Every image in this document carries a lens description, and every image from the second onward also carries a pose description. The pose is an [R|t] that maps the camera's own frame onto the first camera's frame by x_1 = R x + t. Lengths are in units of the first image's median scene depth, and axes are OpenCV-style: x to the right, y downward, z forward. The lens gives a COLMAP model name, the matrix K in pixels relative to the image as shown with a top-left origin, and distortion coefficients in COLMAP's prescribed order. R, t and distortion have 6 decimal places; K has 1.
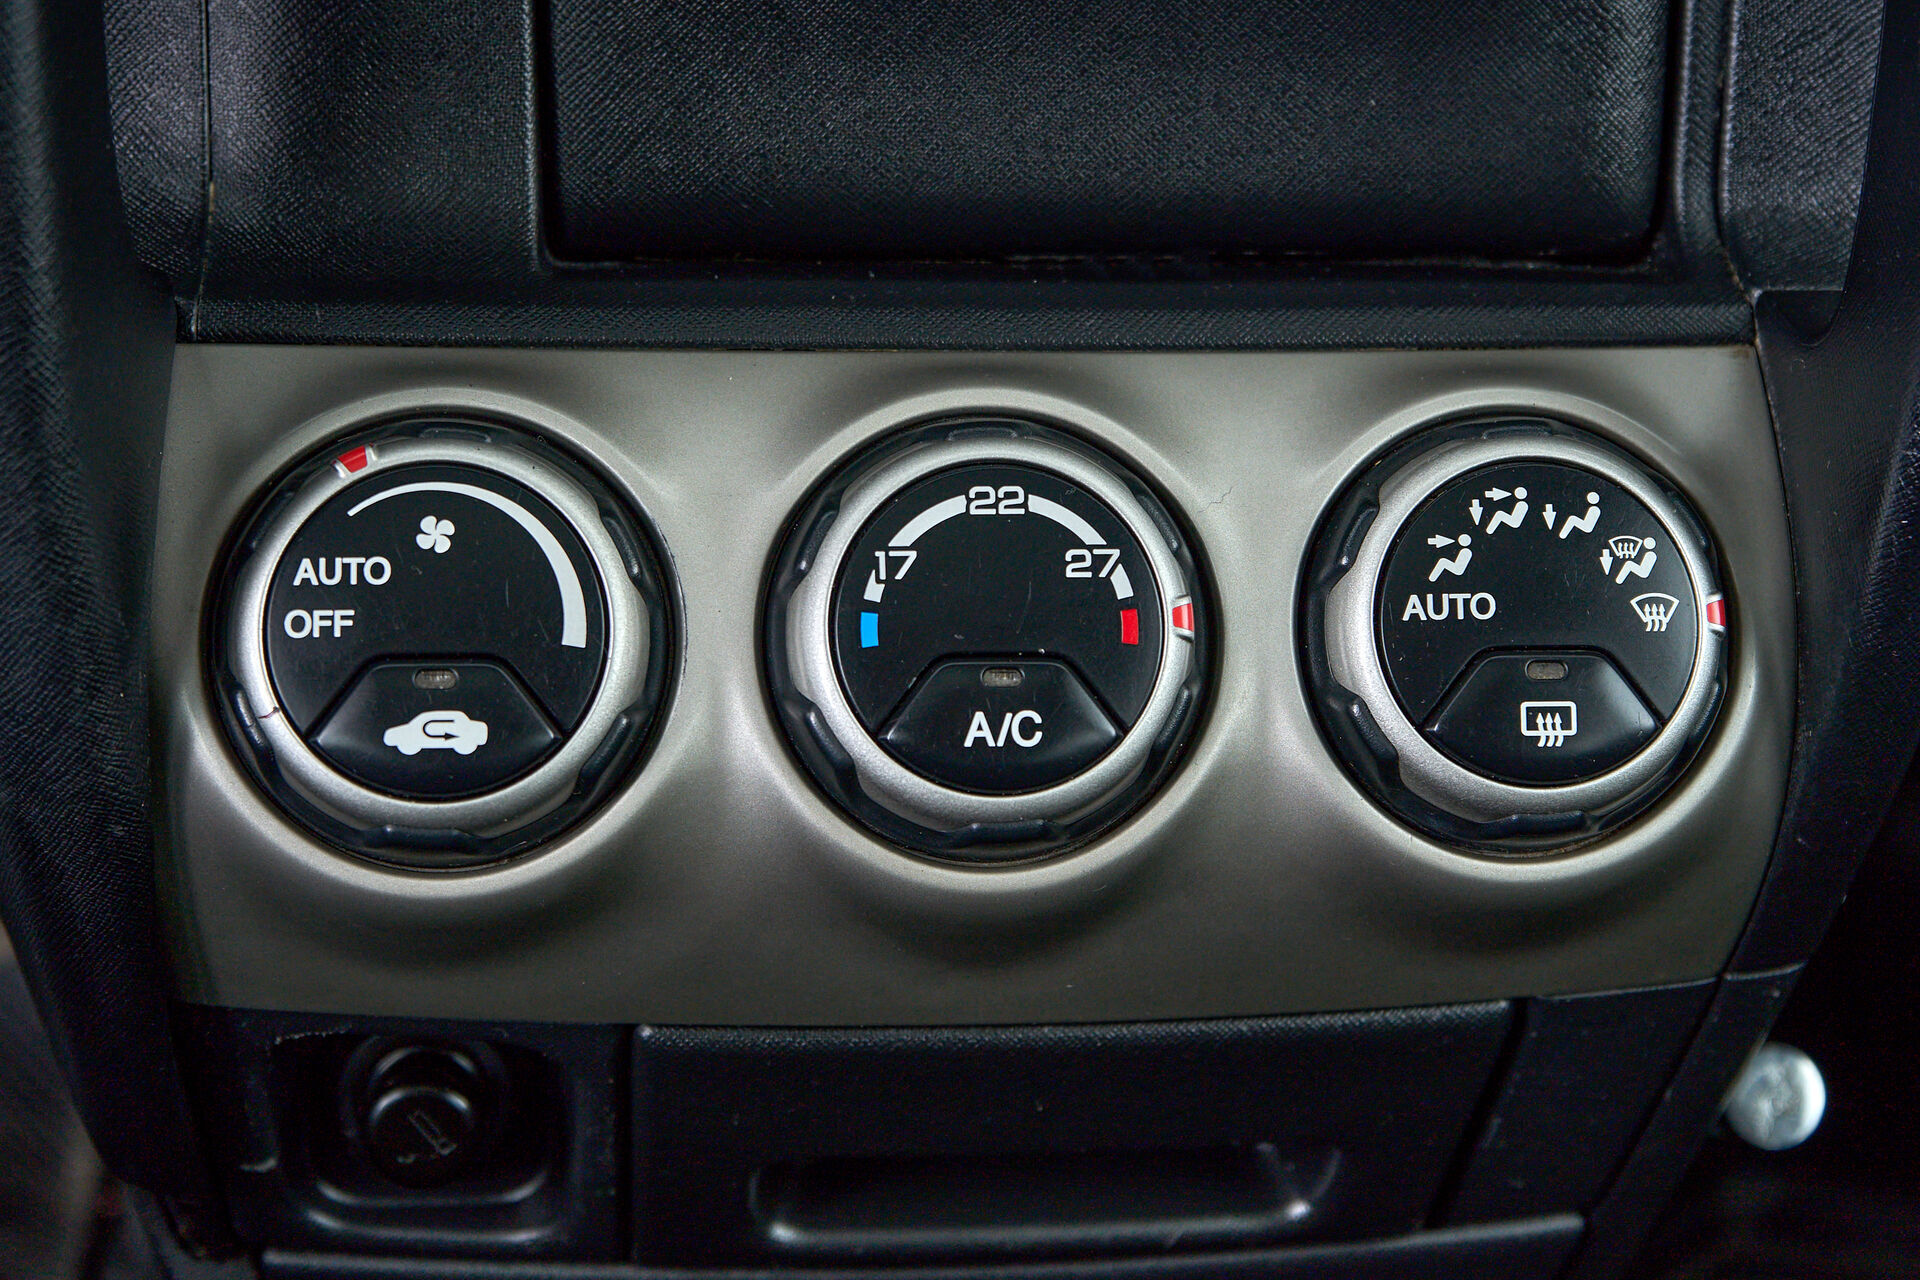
lens RADIAL K [[3146.9, 0, 960.0], [0, 3146.9, 640.0], [0, 0, 1]] dist [-0.012271, 0.007179]
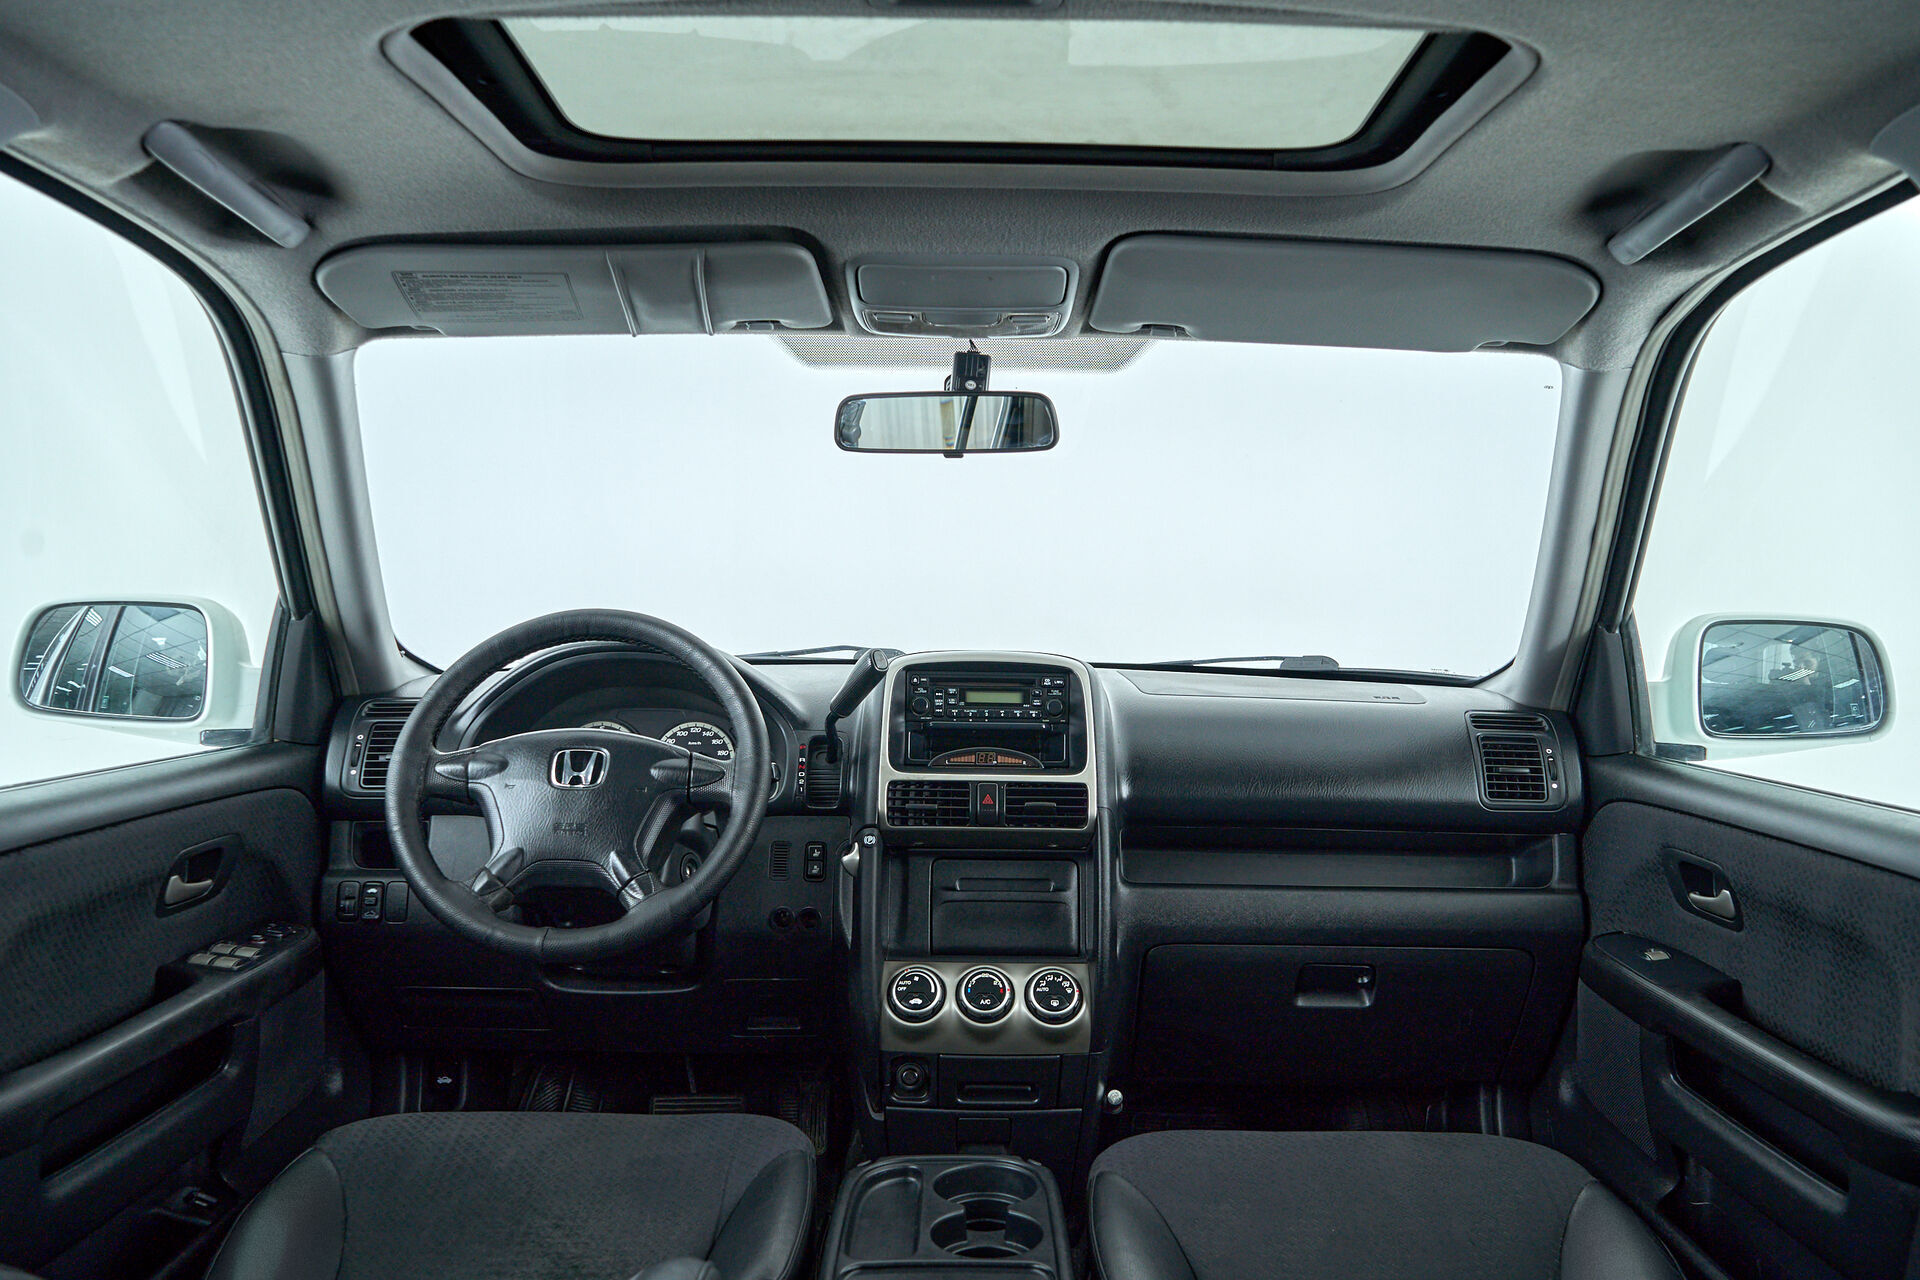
lens RADIAL K [[1551.2, 0, 960.0], [0, 1551.2, 640.0], [0, 0, 1]] dist [-0.004070, 0.002273]
pose [[0.996637, -0.025098, -0.077999, 0.275848], [-0.017480, 0.864897, -0.501645, 1.194841], [0.080052, 0.501322, 0.861550, -2.831477]]
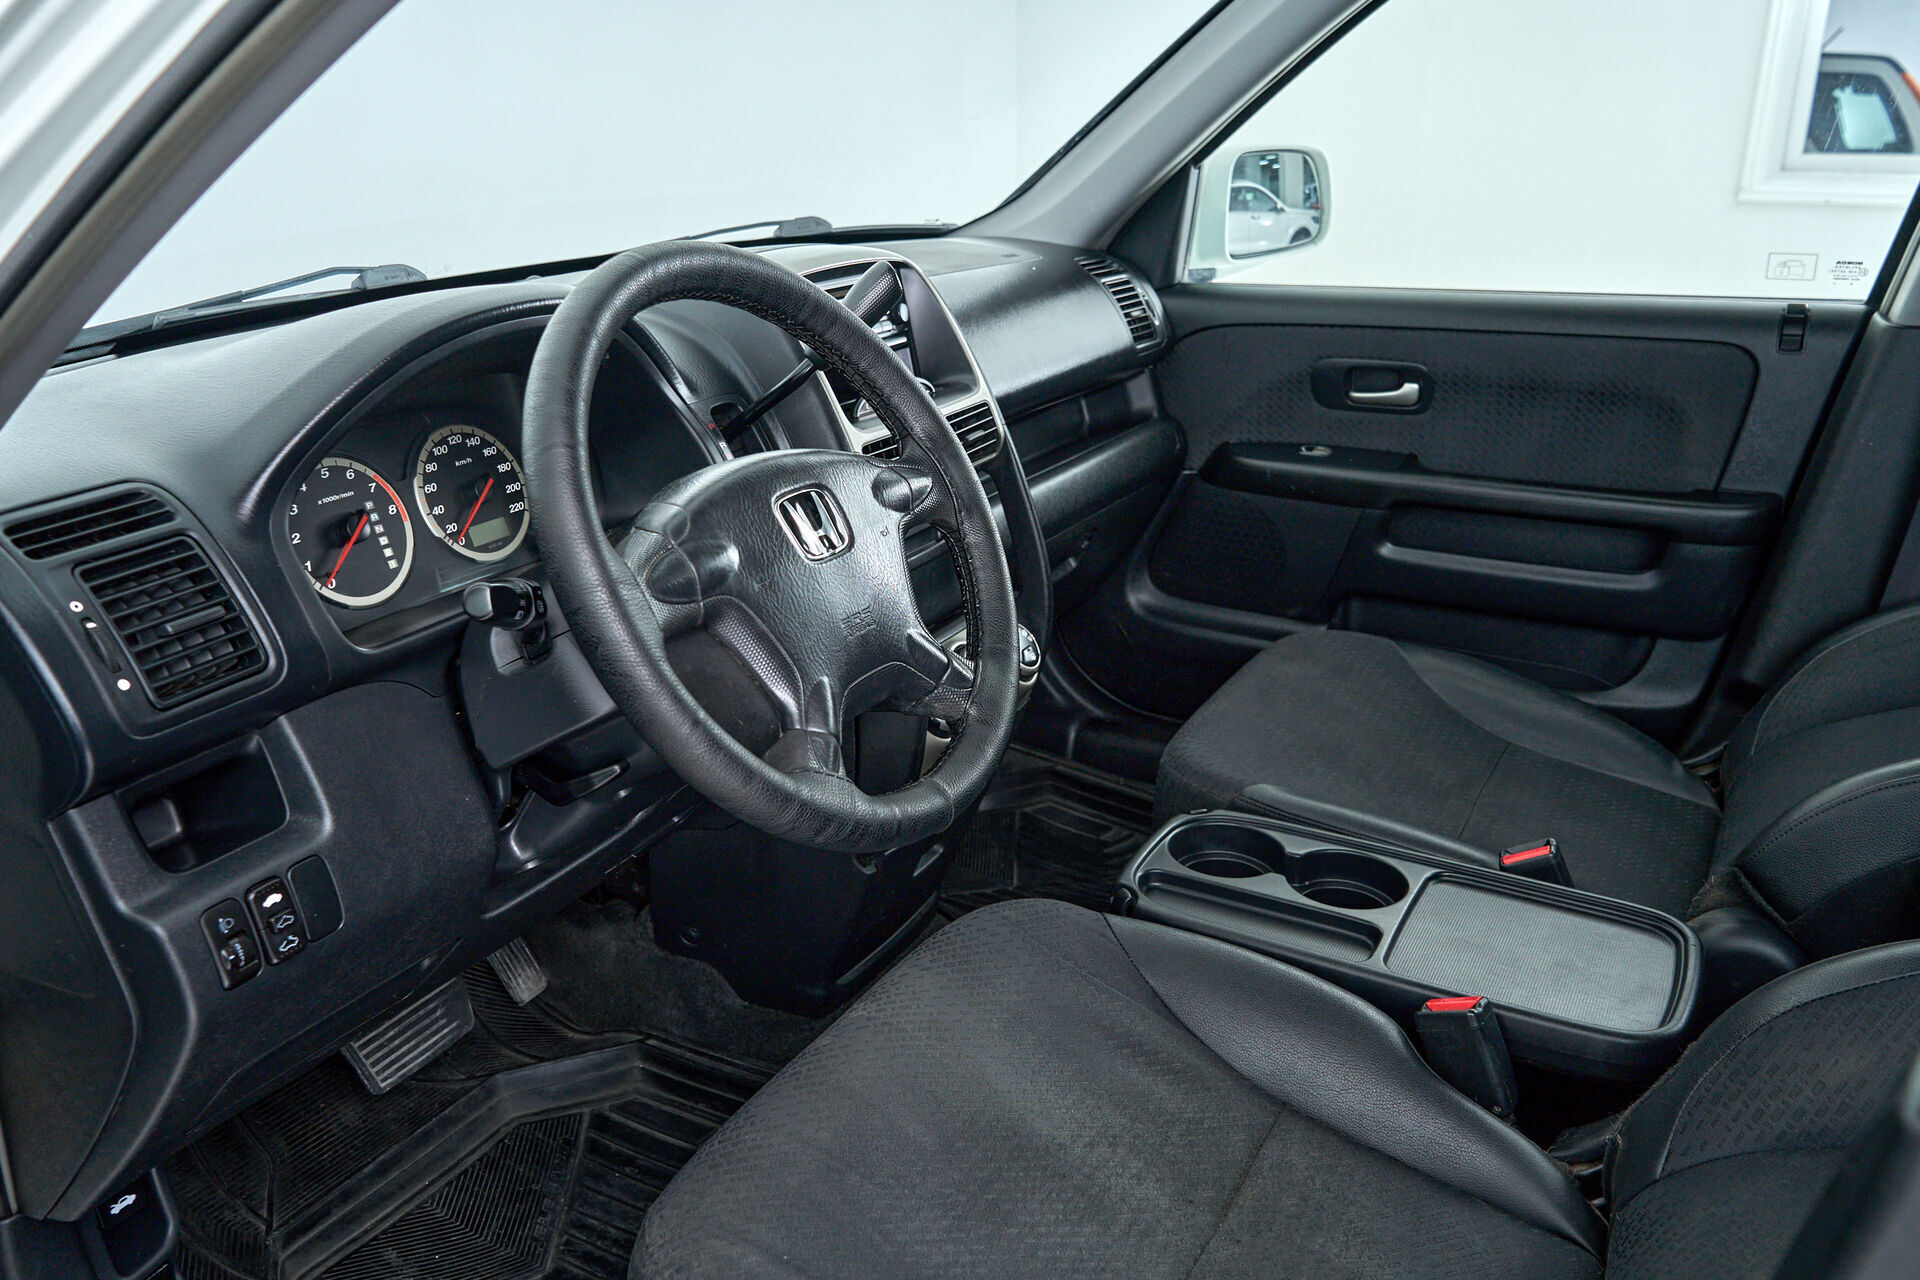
lens RADIAL K [[1584.4, 0, 904.1], [0, 1584.4, 631.1], [0, 0, 1]] dist [-0.006308, -0.003257]
pose [[0.558977, -0.314262, 0.767323, -2.562121], [0.470521, 0.882194, 0.018544, -0.214435], [-0.682755, 0.350676, 0.640993, -1.033758]]
